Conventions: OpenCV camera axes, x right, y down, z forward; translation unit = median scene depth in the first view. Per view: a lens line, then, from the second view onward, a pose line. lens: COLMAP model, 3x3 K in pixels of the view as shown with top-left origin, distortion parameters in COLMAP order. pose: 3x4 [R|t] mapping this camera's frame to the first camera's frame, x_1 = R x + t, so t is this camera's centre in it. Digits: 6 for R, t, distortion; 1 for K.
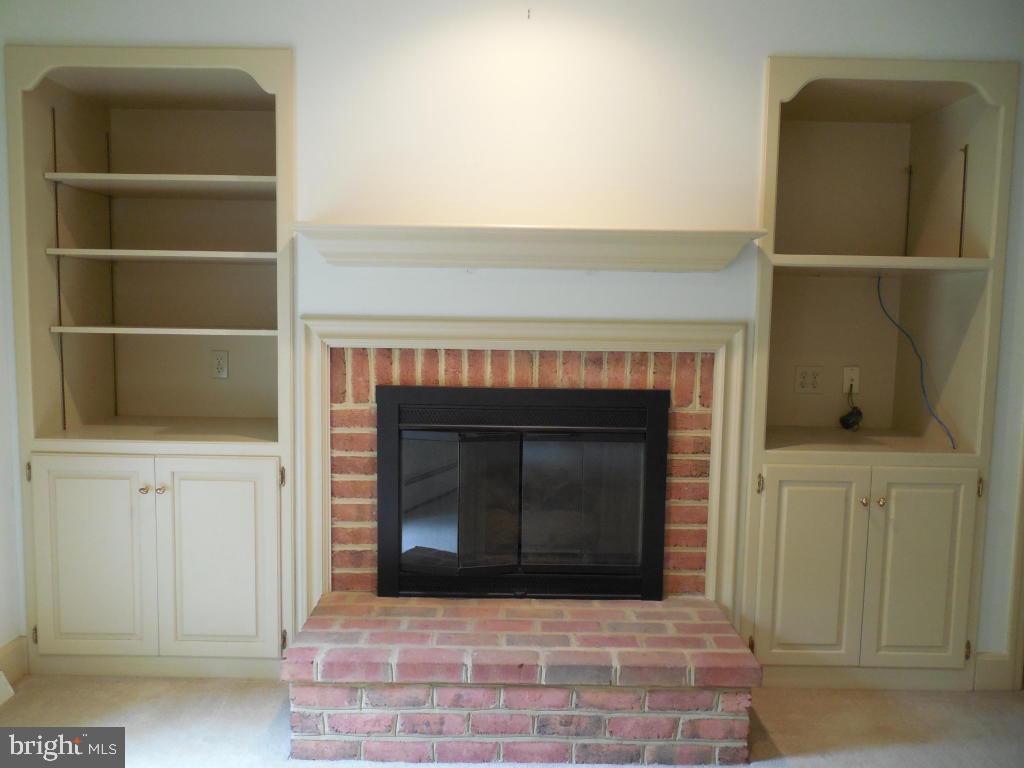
lens RADIAL K [[766.3, 0, 512.0], [0, 766.3, 384.0], [0, 0, 1]] dist [-0.001298, -0.004577]
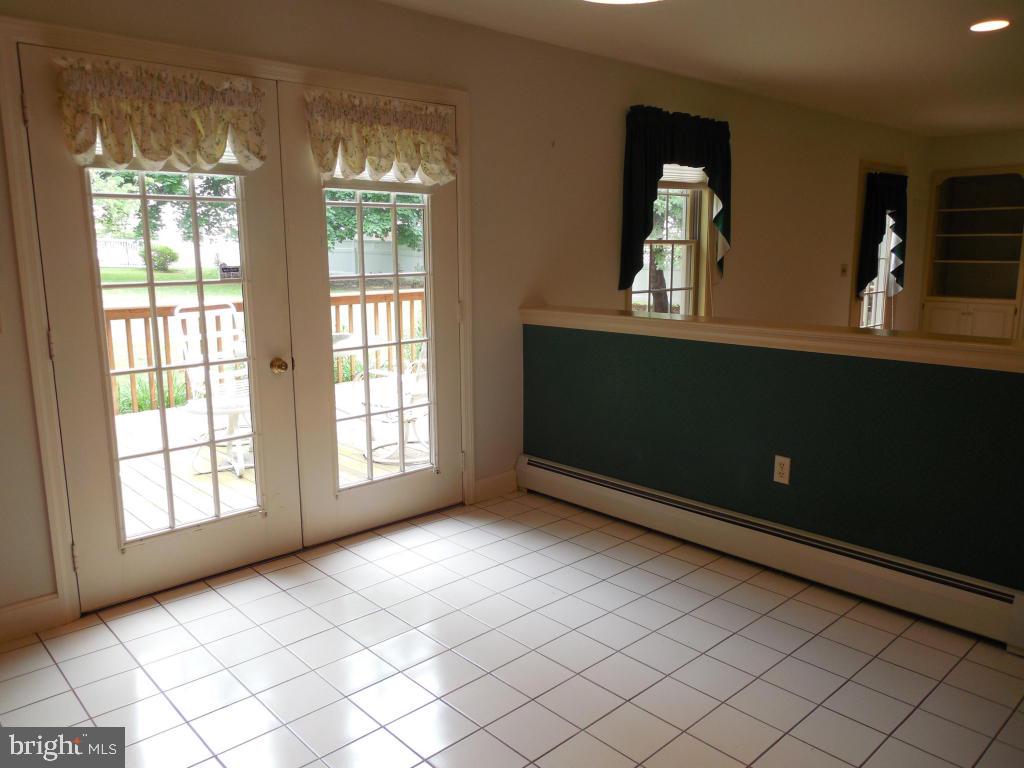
lens RADIAL K [[766.3, 0, 512.0], [0, 766.3, 384.0], [0, 0, 1]] dist [-0.001298, -0.004577]
pose [[0.693586, 0.107036, -0.712377, 0.478336], [-0.051056, 0.993717, 0.099599, 0.203712], [0.718562, -0.032709, 0.694693, -2.426684]]
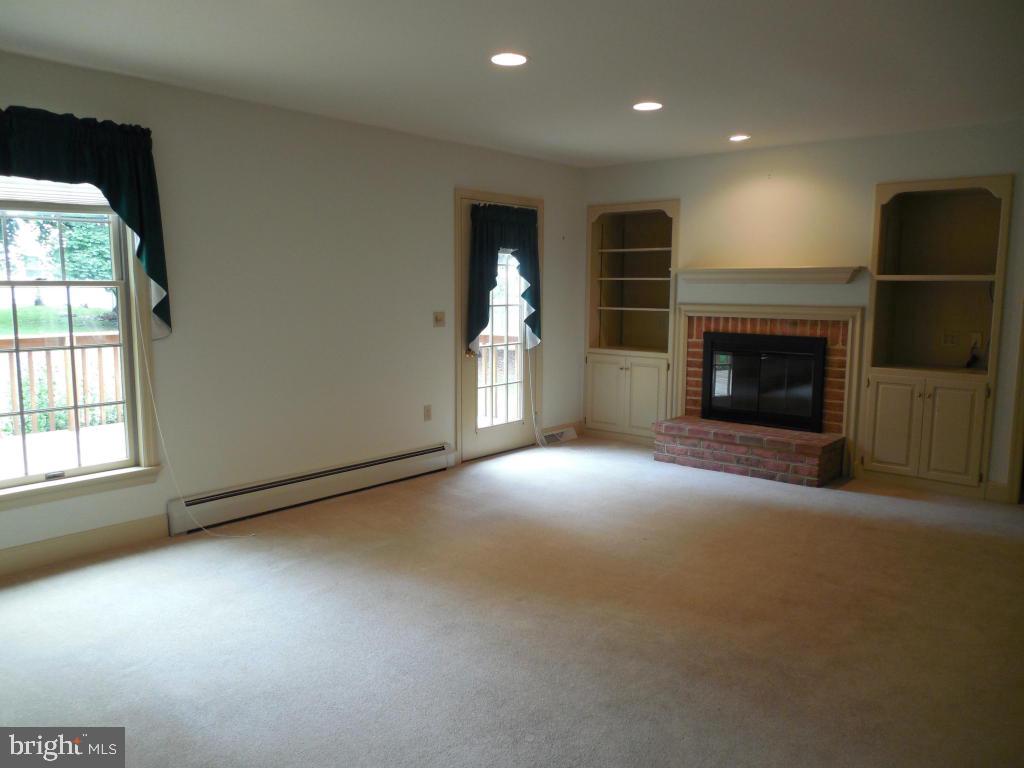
lens RADIAL K [[766.3, 0, 512.0], [0, 766.3, 384.0], [0, 0, 1]] dist [-0.001298, -0.004577]
pose [[0.757770, 0.070497, -0.648703, 0.962364], [-0.054089, 0.997512, 0.045220, 0.091231], [0.650276, 0.000821, 0.759697, -1.271651]]
